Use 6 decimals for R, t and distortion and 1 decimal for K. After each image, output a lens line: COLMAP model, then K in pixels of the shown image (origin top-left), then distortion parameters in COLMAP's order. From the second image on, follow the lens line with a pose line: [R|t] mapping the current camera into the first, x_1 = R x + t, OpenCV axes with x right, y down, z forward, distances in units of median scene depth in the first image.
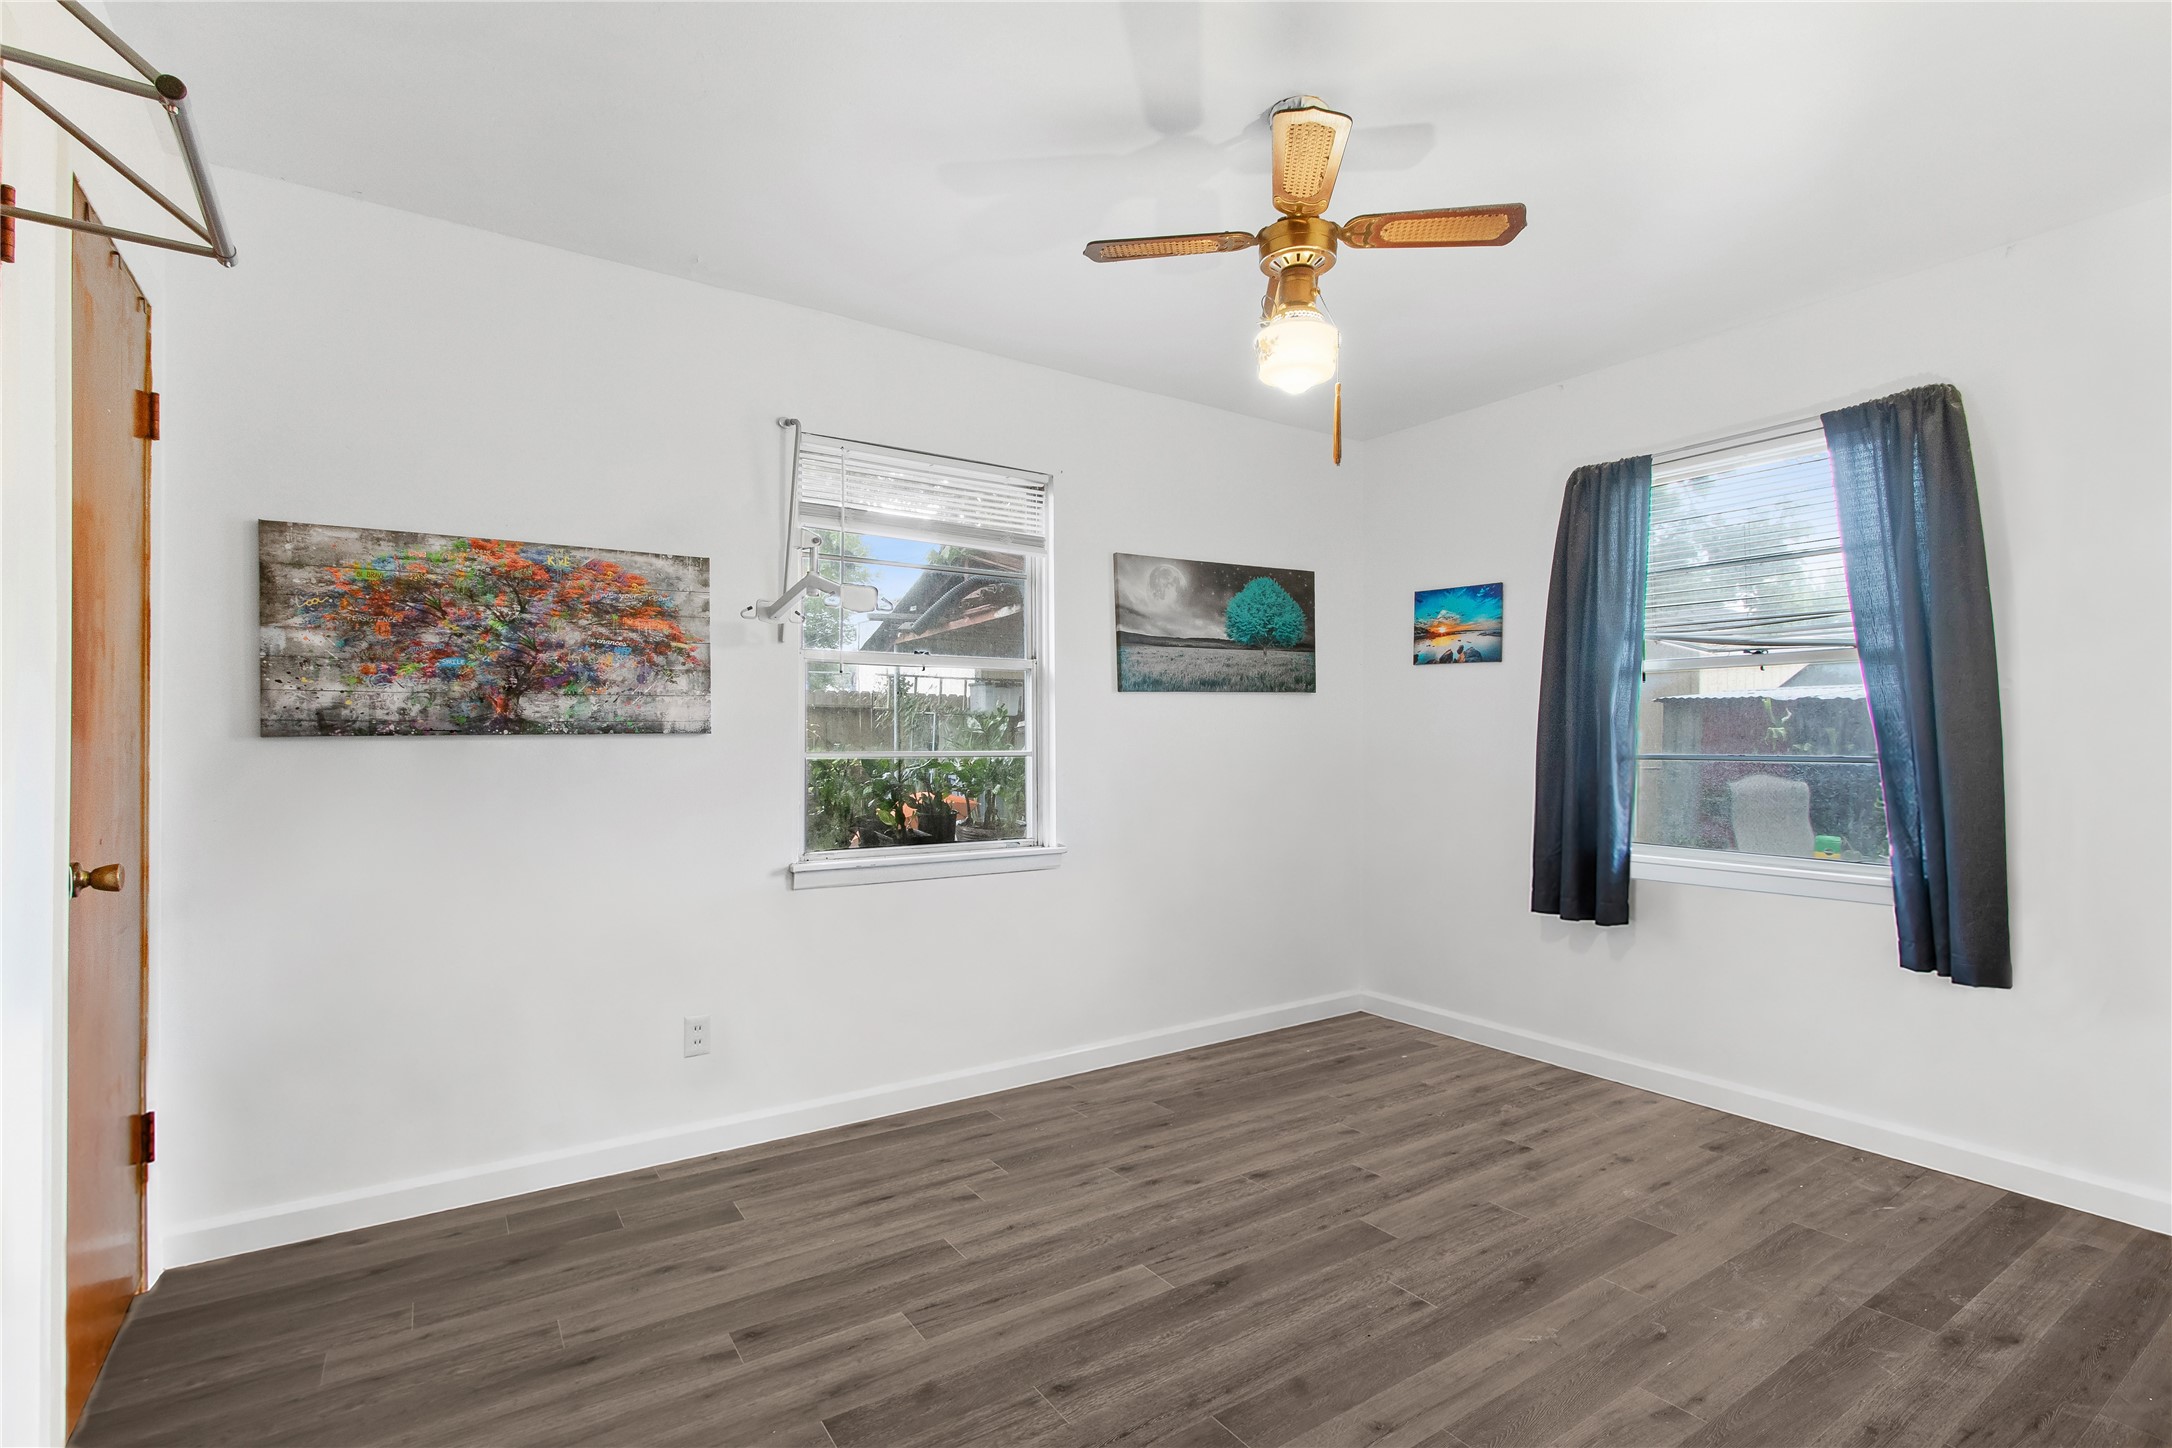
lens RADIAL K [[1026.7, 0, 1074.0], [0, 1026.7, 746.6], [0, 0, 1]] dist [0.011218, 0.000209]
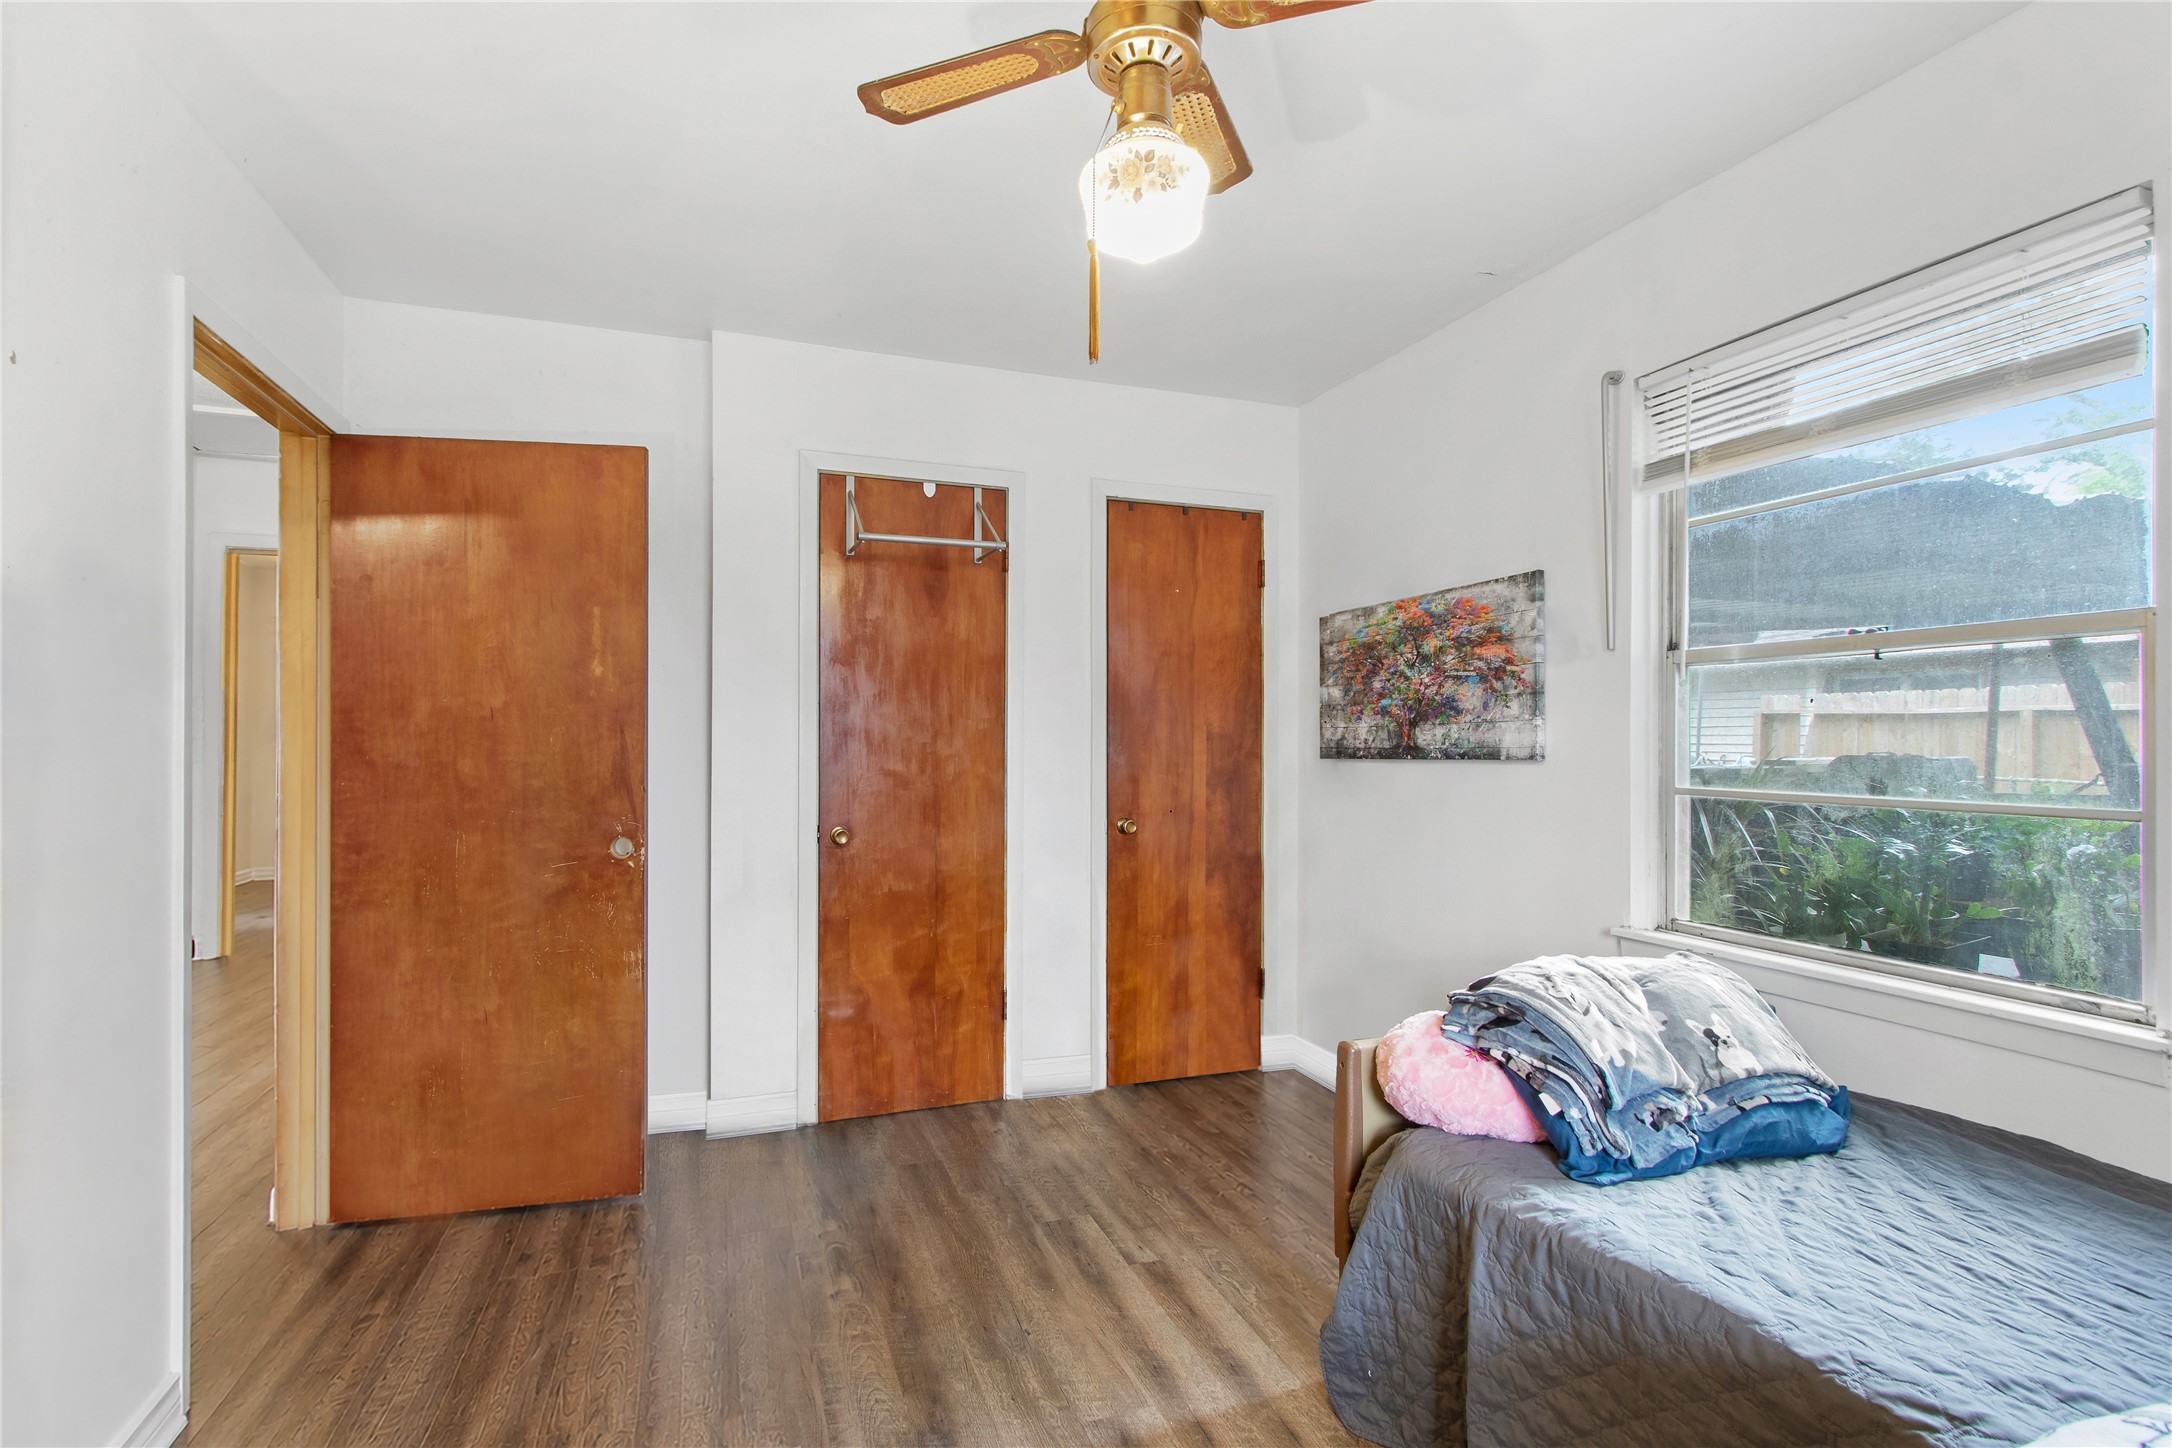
lens RADIAL K [[1026.7, 0, 1074.0], [0, 1026.7, 746.6], [0, 0, 1]] dist [0.011218, 0.000209]
pose [[-0.224714, 0.004417, -0.974415, 0.690334], [-0.006833, 0.999958, 0.006108, -0.030375], [0.974401, 0.008031, -0.224675, 0.870096]]
